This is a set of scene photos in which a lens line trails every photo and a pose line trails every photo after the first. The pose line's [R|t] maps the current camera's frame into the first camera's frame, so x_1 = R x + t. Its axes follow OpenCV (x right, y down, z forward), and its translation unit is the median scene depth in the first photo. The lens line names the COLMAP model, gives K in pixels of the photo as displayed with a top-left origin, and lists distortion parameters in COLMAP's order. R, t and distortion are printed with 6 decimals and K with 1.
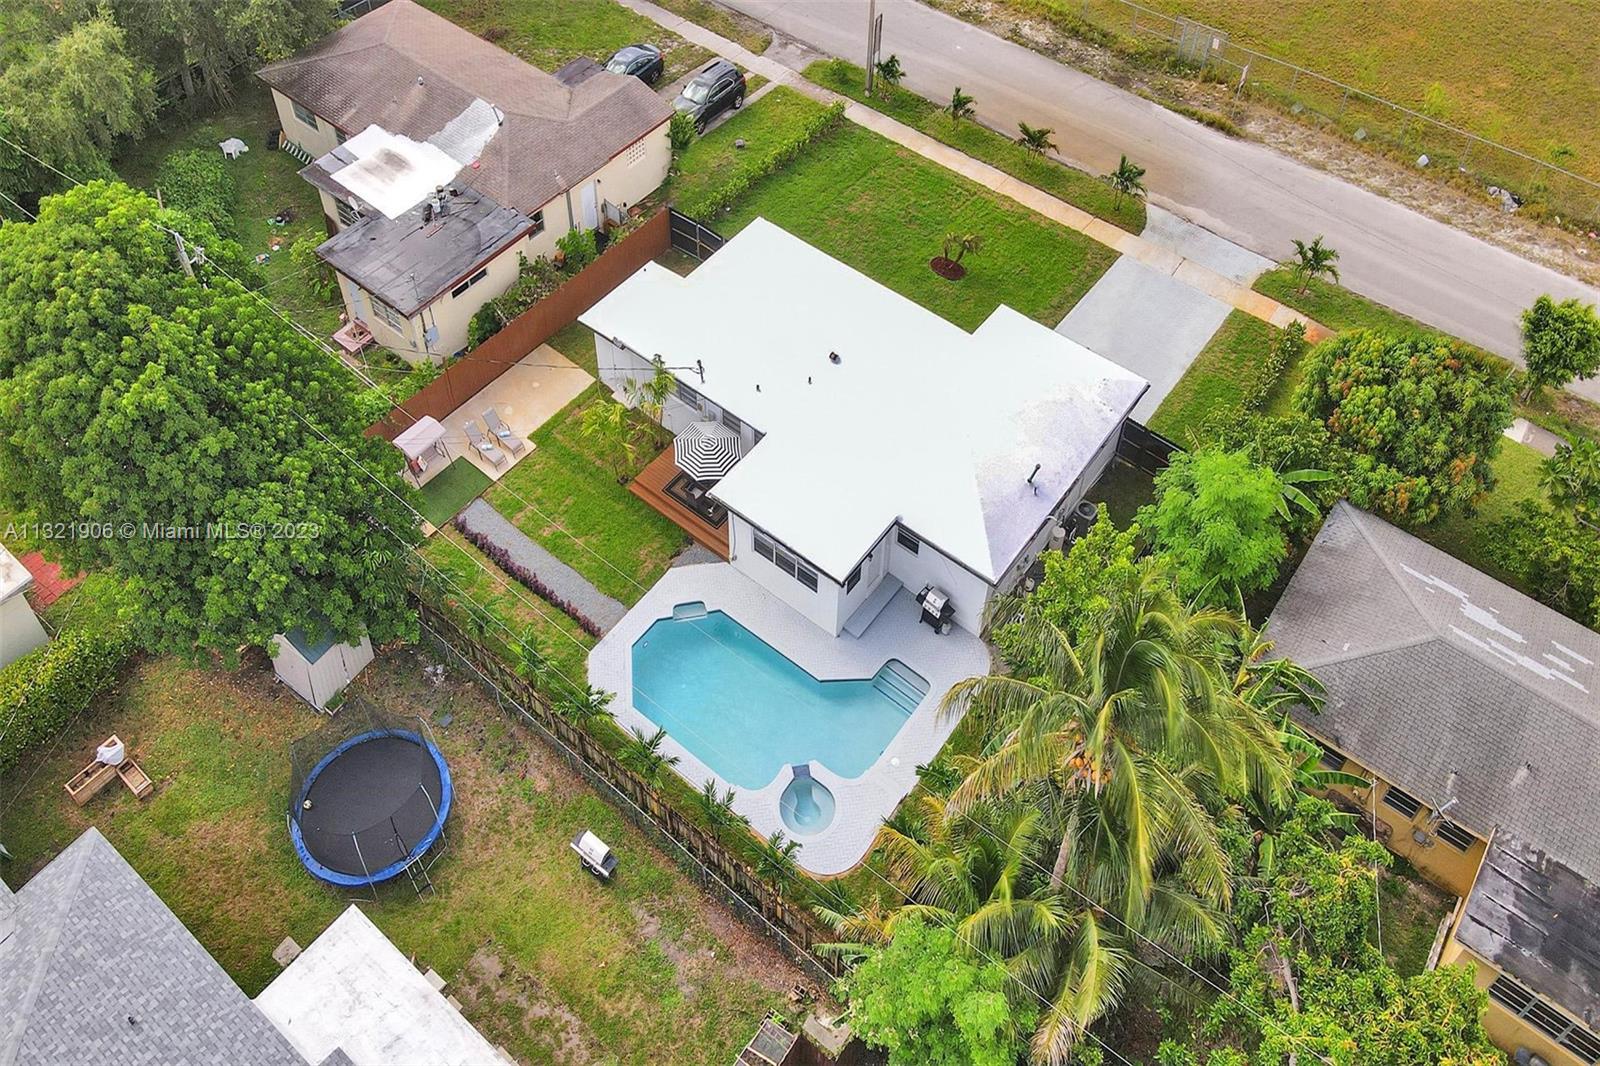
lens RADIAL K [[1118.5, 0, 816.6], [0, 1118.5, 359.1], [0, 0, 1]] dist [0.020464, -0.002333]
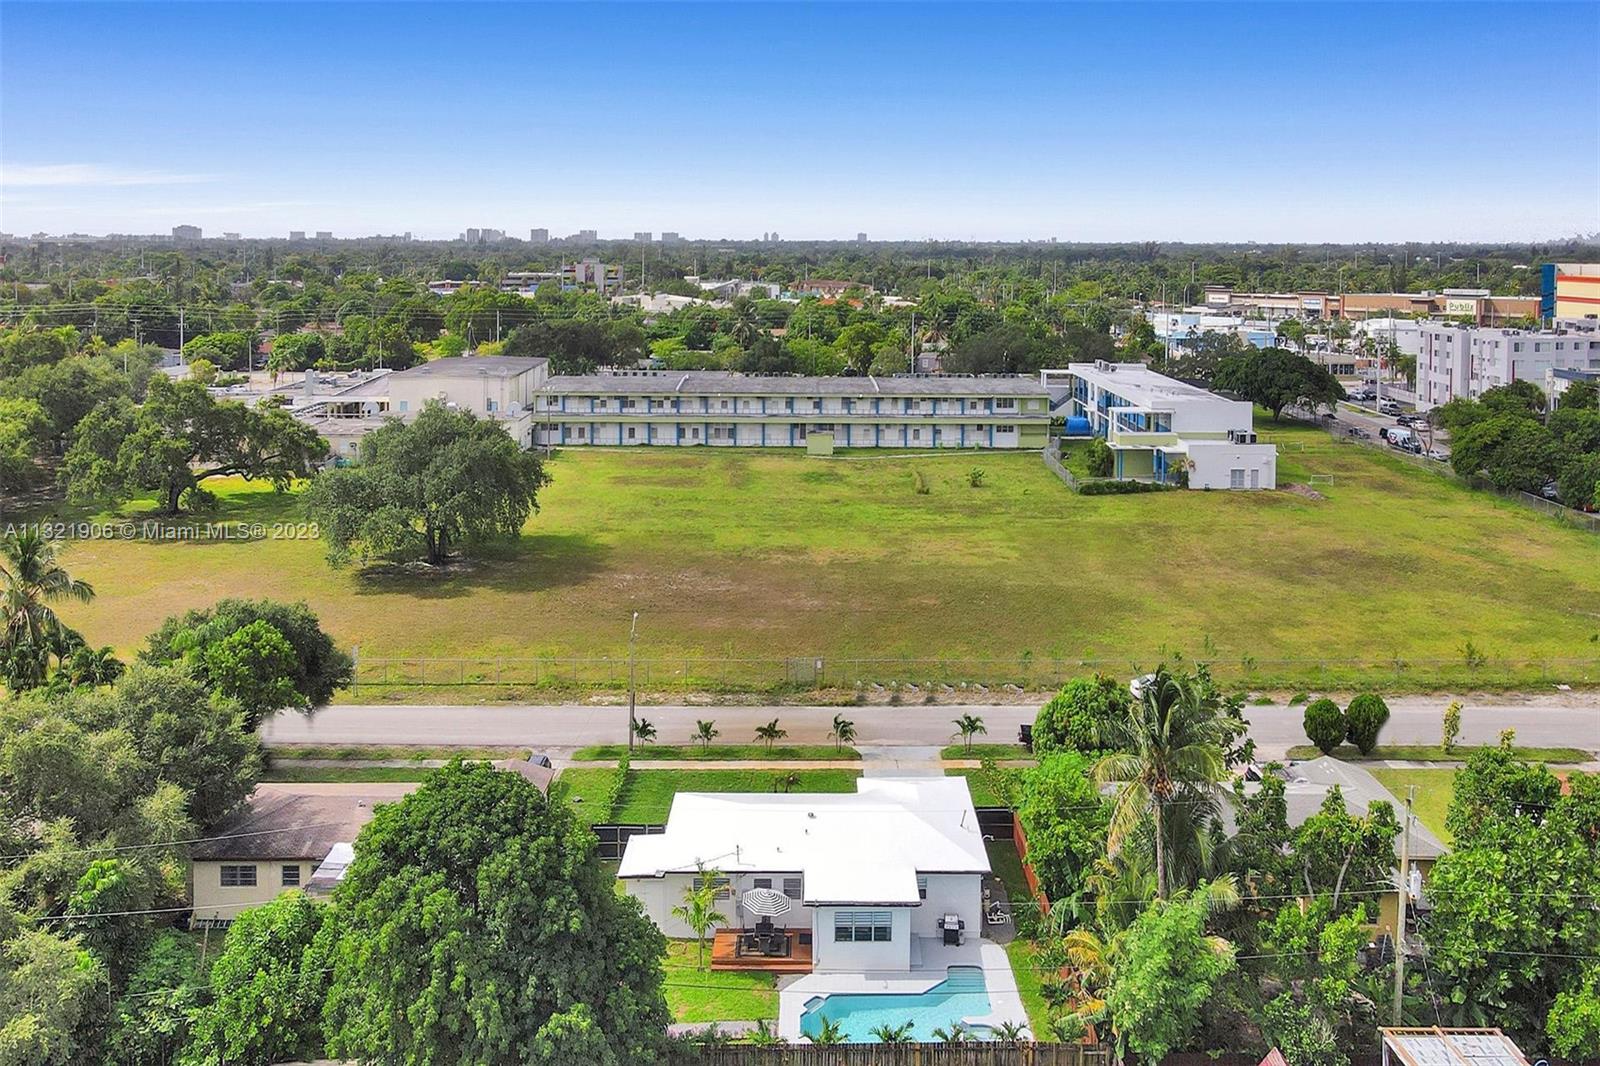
lens RADIAL K [[1197.9, 0, 804.6], [0, 1197.9, 533.6], [0, 0, 1]] dist [0.010725, 0.015888]
pose [[0.793451, -0.164410, 0.586008, -0.704027], [0.473185, 0.772194, -0.424043, 0.315798], [-0.382795, 0.613748, 0.690494, -0.258601]]
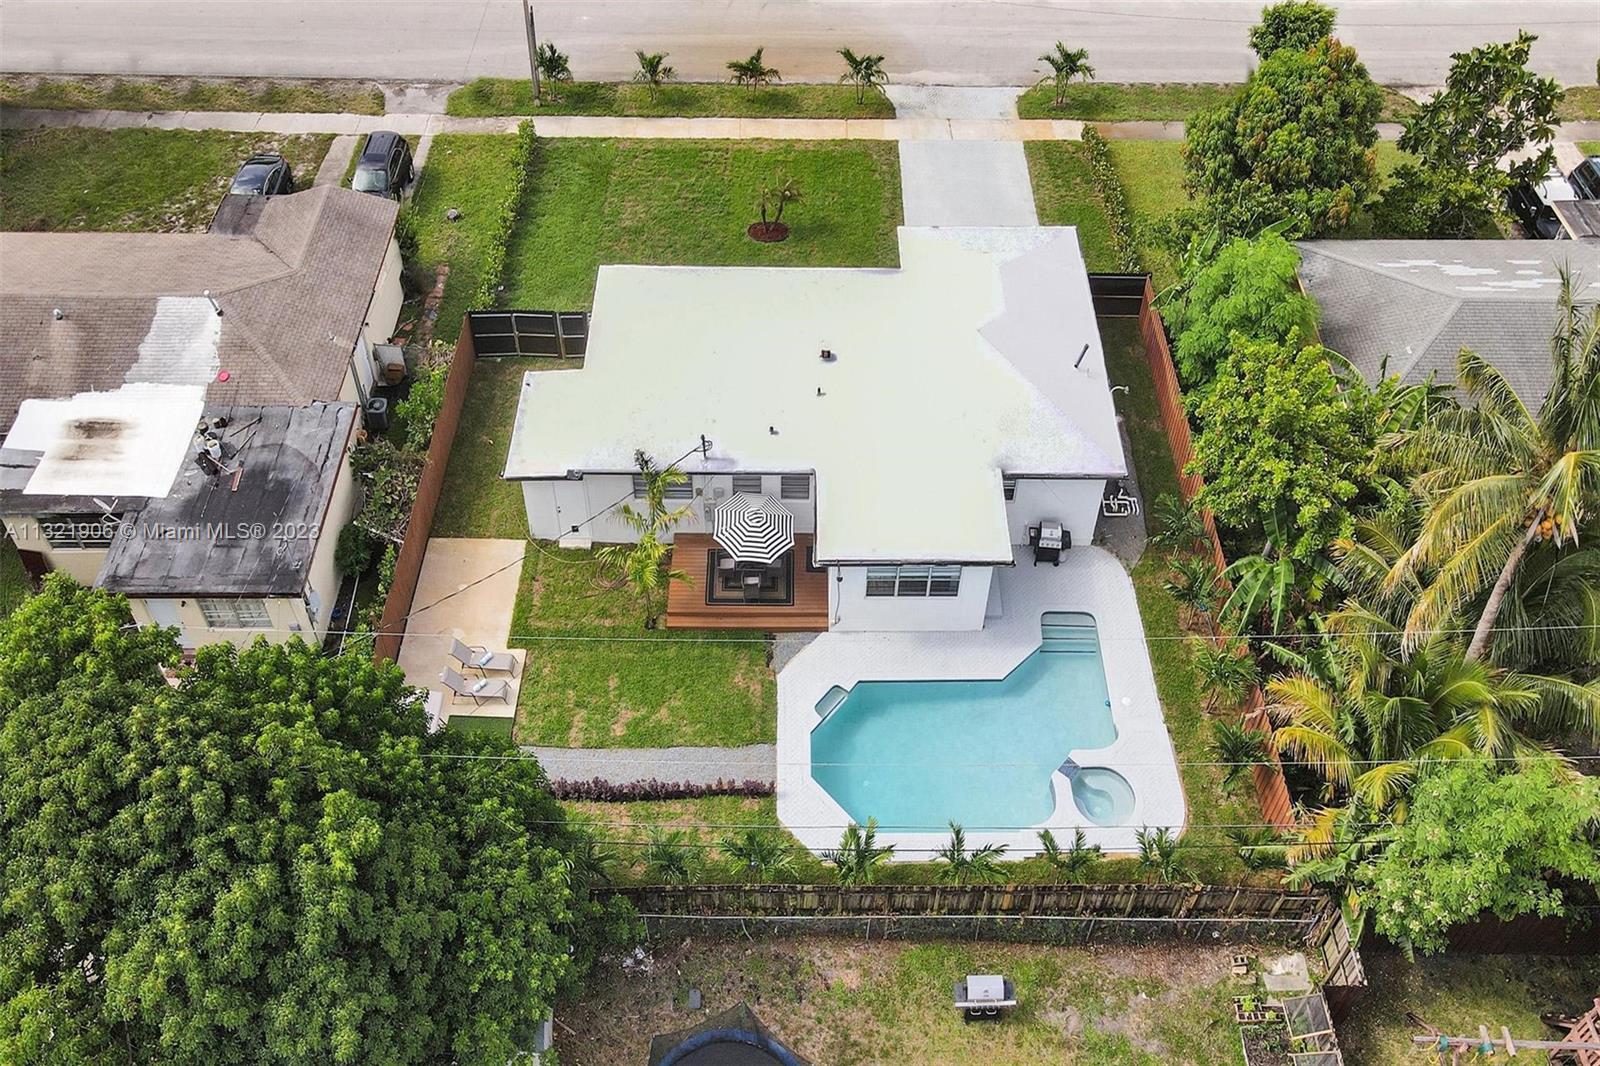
lens RADIAL K [[1197.9, 0, 792.8], [0, 1197.9, 344.9], [0, 0, 1]] dist [0.010725, 0.015888]
pose [[0.792158, -0.468464, 0.391187, -0.297286], [0.468909, 0.877428, 0.101214, -0.093493], [-0.390653, 0.103254, 0.914729, 0.133765]]
